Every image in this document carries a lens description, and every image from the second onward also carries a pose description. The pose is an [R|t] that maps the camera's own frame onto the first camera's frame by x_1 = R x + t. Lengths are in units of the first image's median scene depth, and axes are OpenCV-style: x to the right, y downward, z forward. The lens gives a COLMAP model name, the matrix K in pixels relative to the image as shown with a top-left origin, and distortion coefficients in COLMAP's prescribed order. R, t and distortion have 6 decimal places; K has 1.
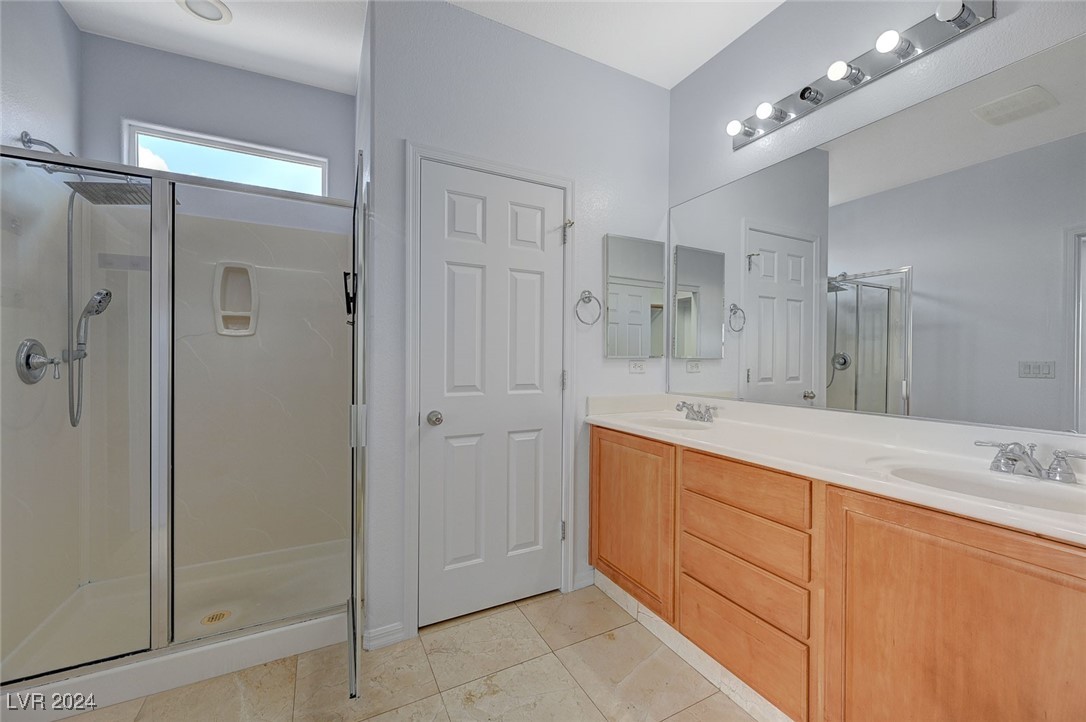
lens RADIAL K [[428.7, 0, 540.7], [0, 428.7, 361.0], [0, 0, 1]] dist [0.000957, -0.000141]
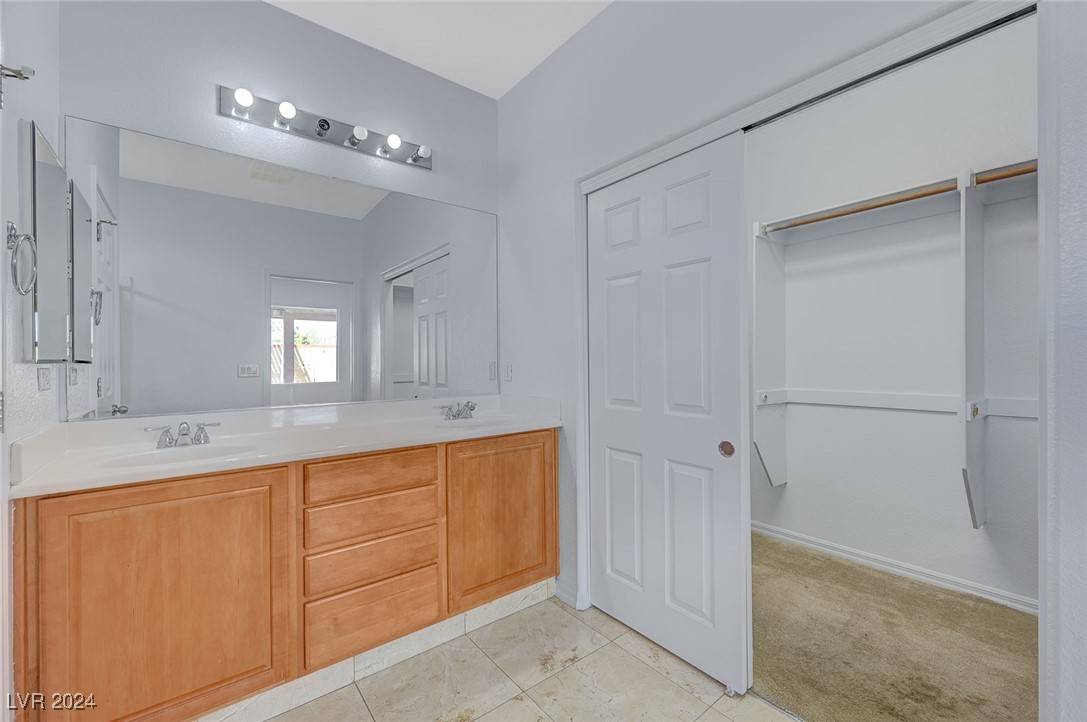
lens RADIAL K [[440.9, 0, 538.4], [0, 440.9, 358.3], [0, 0, 1]] dist [-0.001854, -0.000098]
pose [[-0.177497, -0.005053, 0.984108, -0.972784], [0.012168, 0.999899, 0.007329, -0.018587], [-0.984046, 0.013276, -0.177417, 1.032977]]
